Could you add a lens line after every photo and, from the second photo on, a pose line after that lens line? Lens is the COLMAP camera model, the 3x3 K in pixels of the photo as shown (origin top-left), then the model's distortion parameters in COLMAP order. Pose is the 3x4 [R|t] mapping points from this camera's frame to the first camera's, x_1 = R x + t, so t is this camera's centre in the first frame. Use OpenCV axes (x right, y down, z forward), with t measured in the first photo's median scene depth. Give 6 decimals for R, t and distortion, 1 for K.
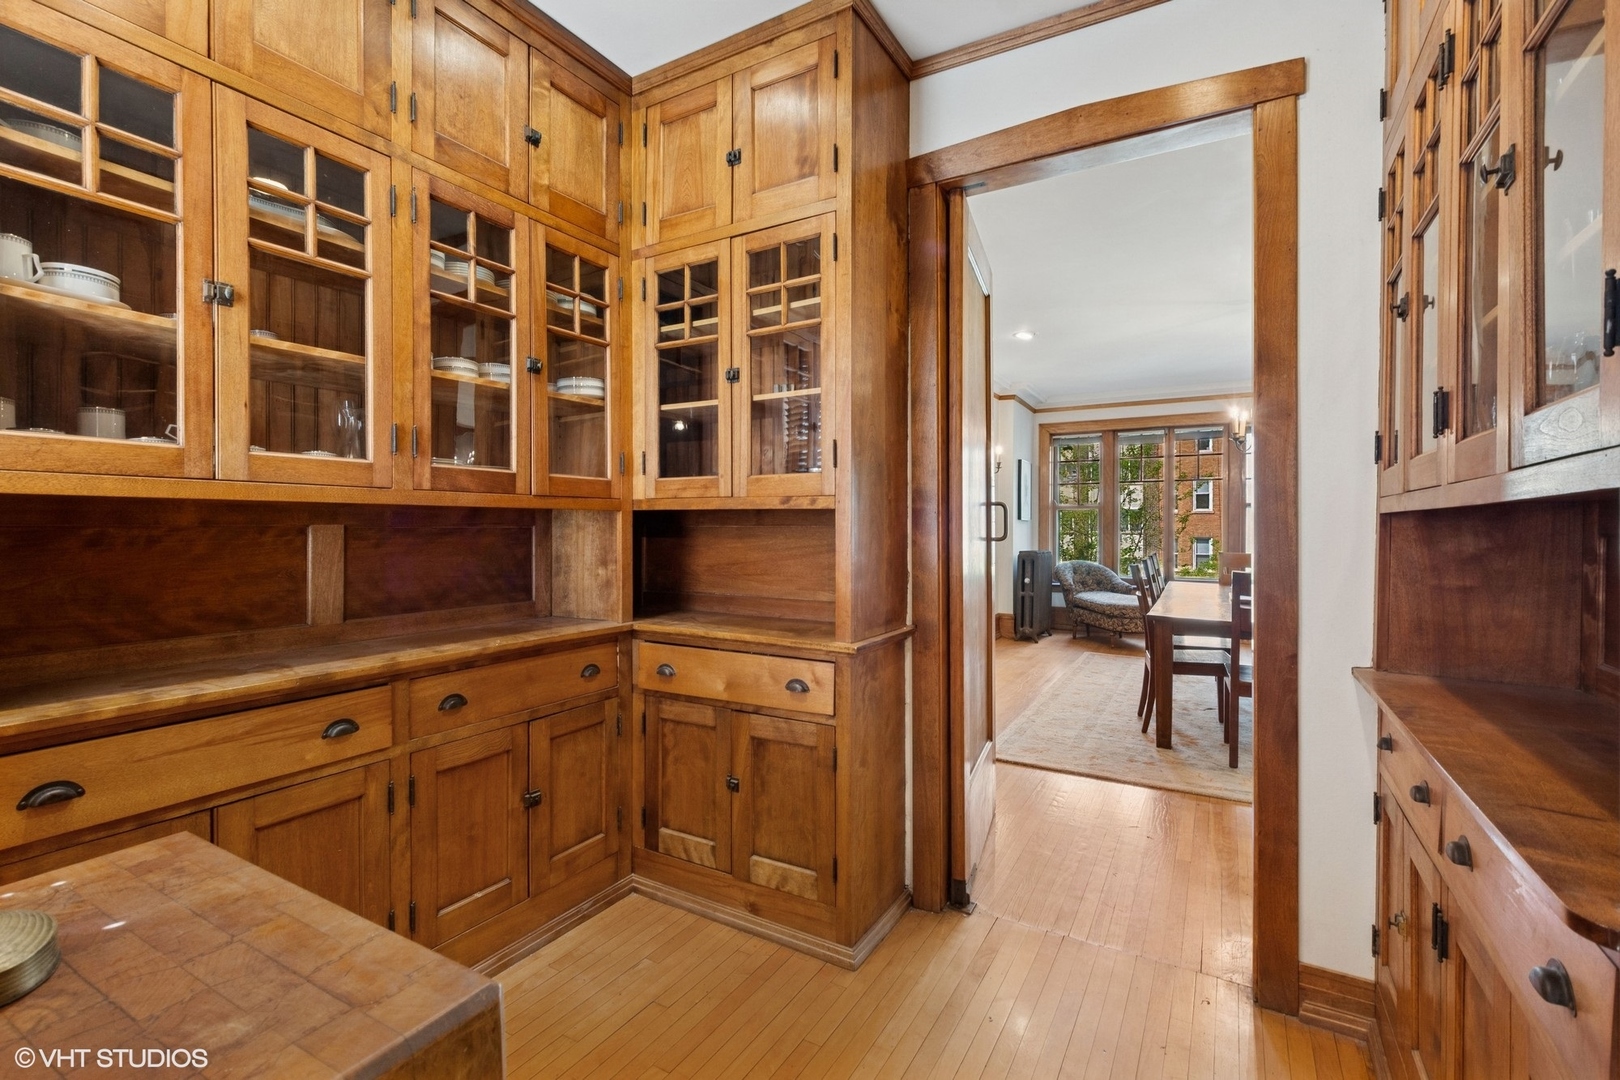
lens RADIAL K [[723.1, 0, 810.6], [0, 723.1, 523.4], [0, 0, 1]] dist [-0.001088, -0.000142]
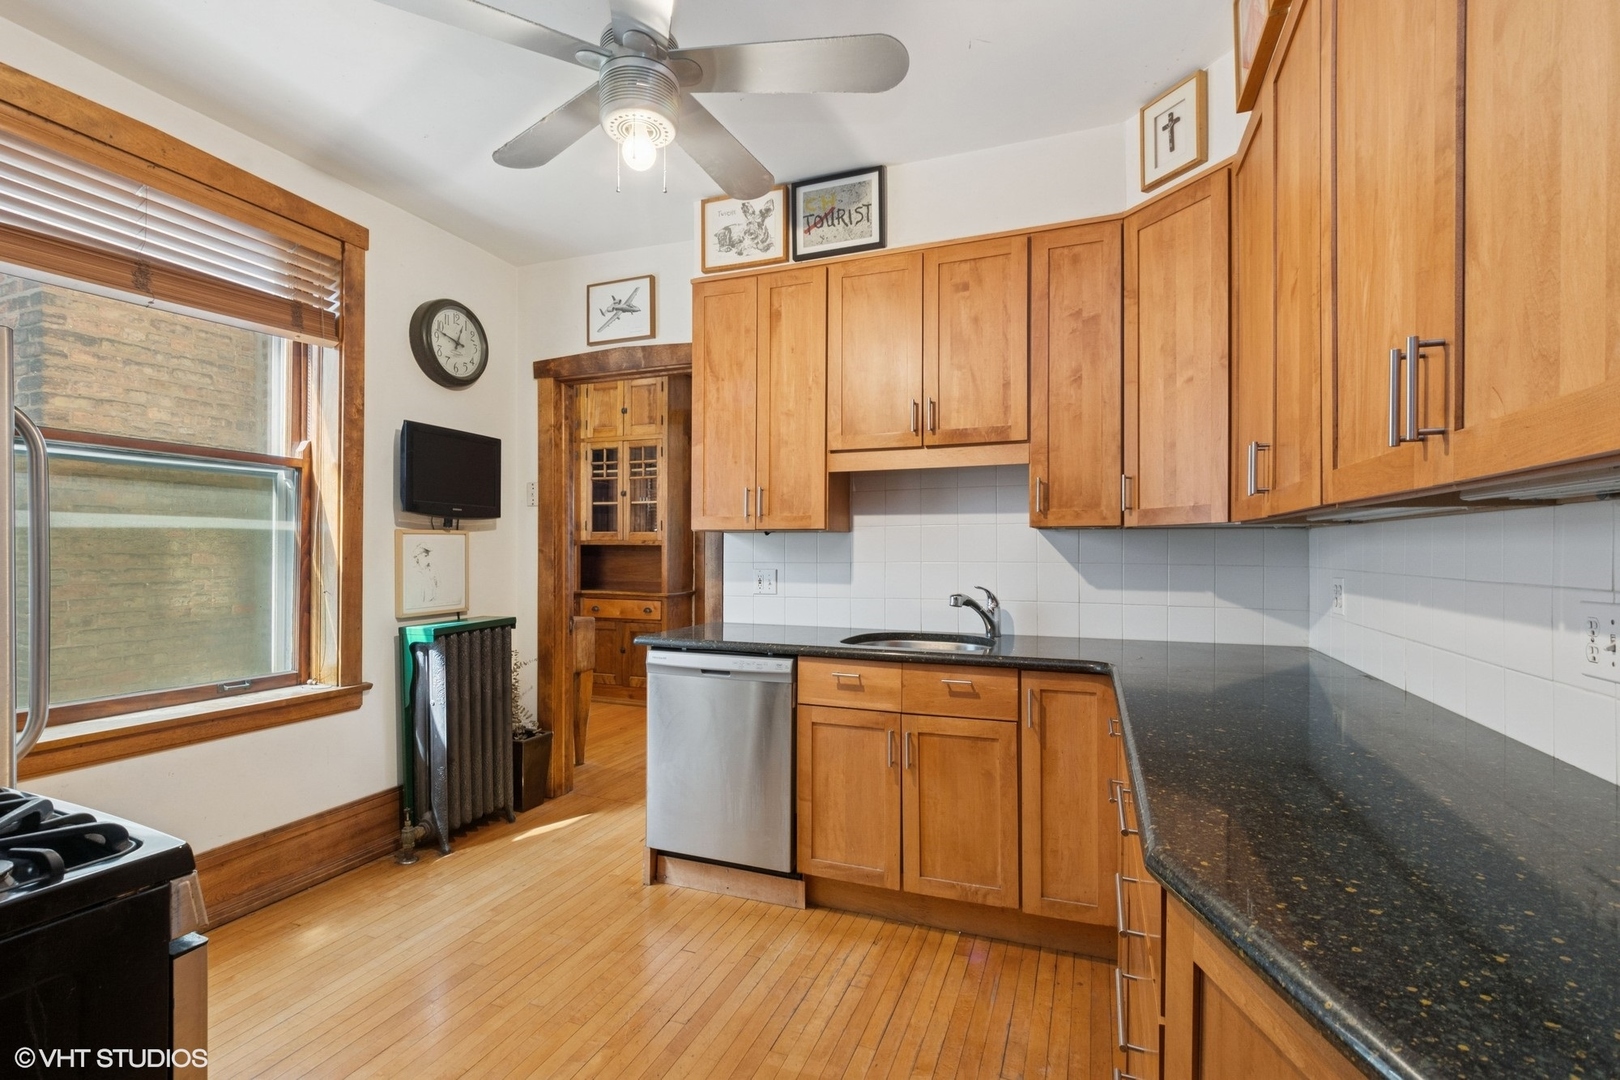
lens RADIAL K [[723.1, 0, 810.6], [0, 723.1, 523.4], [0, 0, 1]] dist [-0.001088, -0.000142]
pose [[0.987374, 0.001956, 0.158395, 0.145748], [0.001468, 0.999768, -0.021500, -0.040473], [-0.158400, 0.021461, 0.987142, -1.676703]]
